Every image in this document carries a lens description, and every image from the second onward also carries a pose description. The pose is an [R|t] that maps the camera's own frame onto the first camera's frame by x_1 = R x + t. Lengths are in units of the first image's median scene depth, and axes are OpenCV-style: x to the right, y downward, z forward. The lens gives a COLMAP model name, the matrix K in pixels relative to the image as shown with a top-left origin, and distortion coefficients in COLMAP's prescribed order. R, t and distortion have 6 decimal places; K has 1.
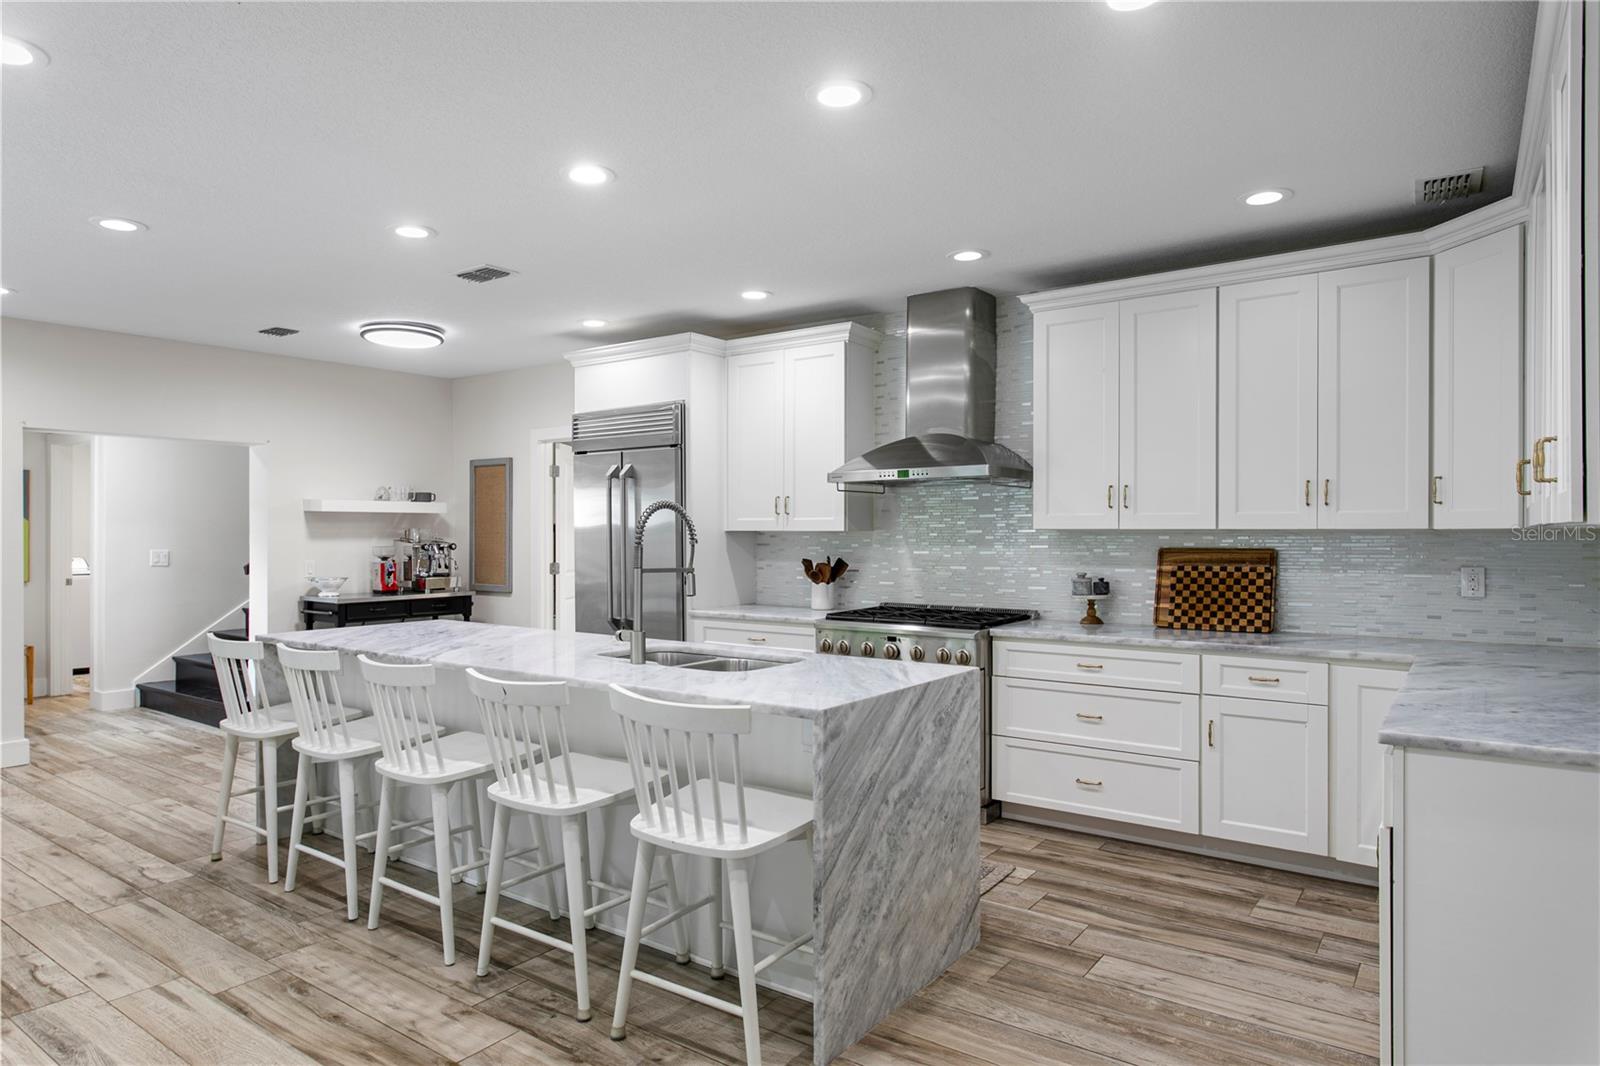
lens RADIAL K [[980.6, 0, 775.4], [0, 980.6, 538.1], [0, 0, 1]] dist [-0.006263, -0.000363]
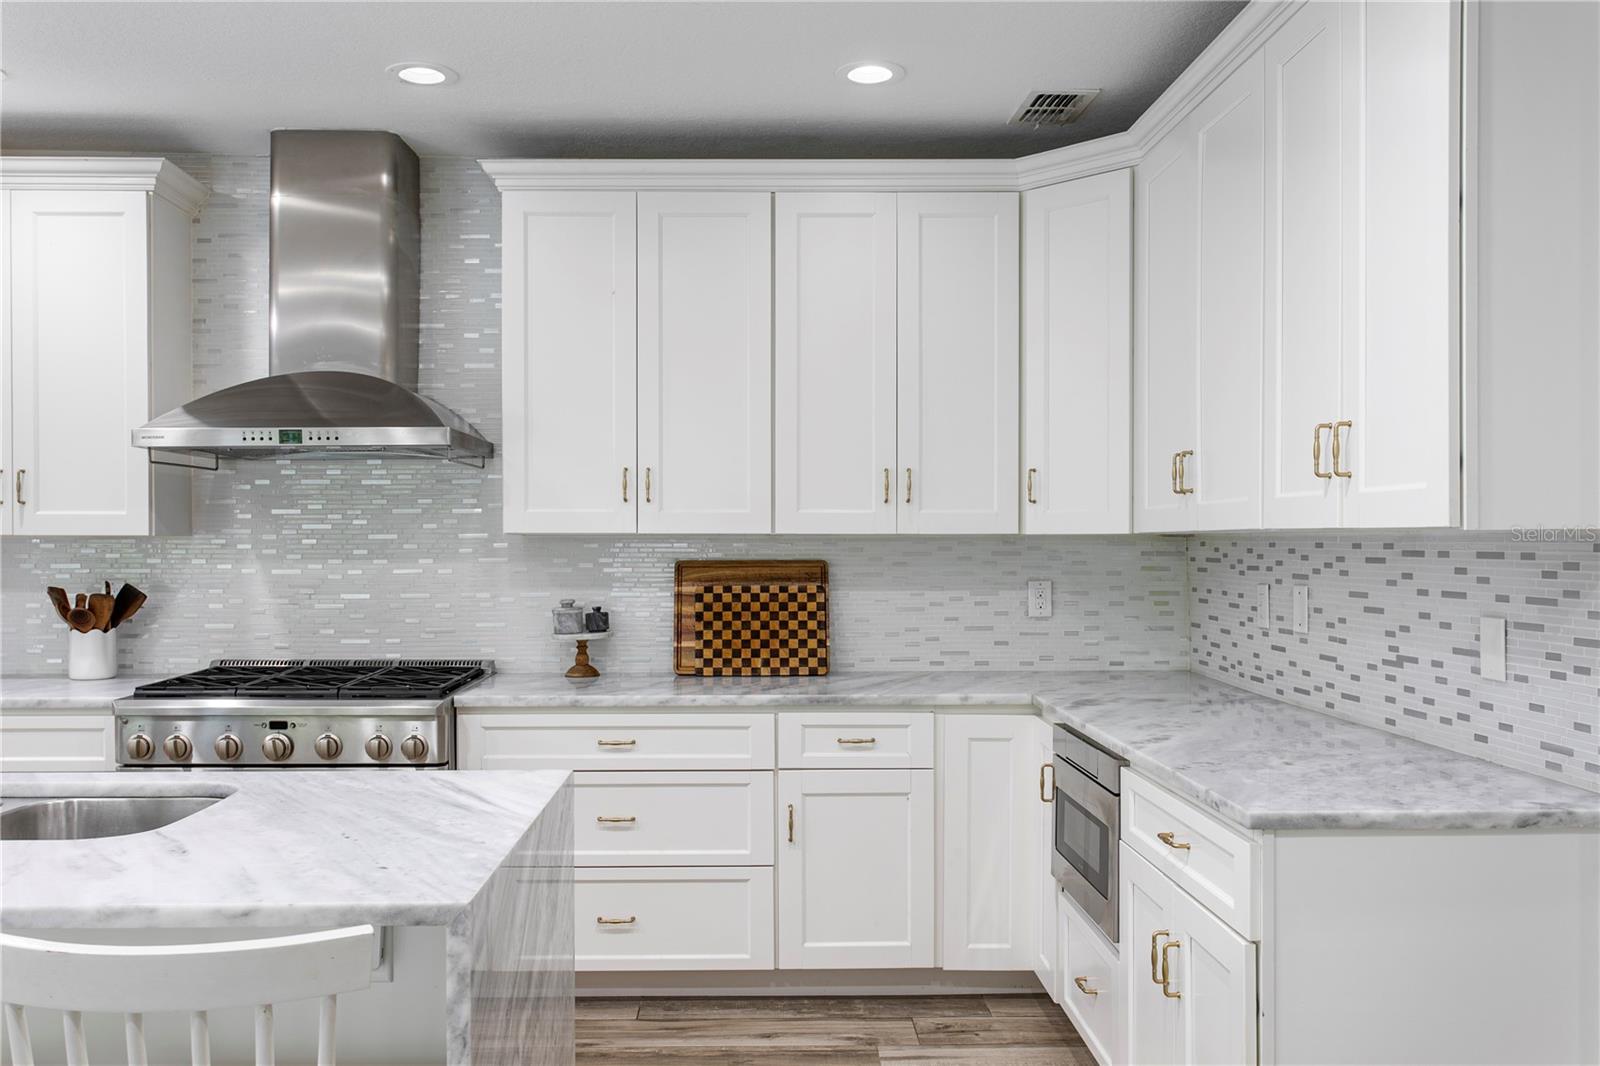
lens RADIAL K [[1372.4, 0, 826.4], [0, 1372.4, 555.3], [0, 0, 1]] dist [-0.003215, -0.002201]
pose [[0.786281, -0.008866, 0.617805, -0.127048], [0.003032, 0.999940, 0.010491, -0.003693], [-0.617861, -0.006376, 0.786261, 0.183514]]
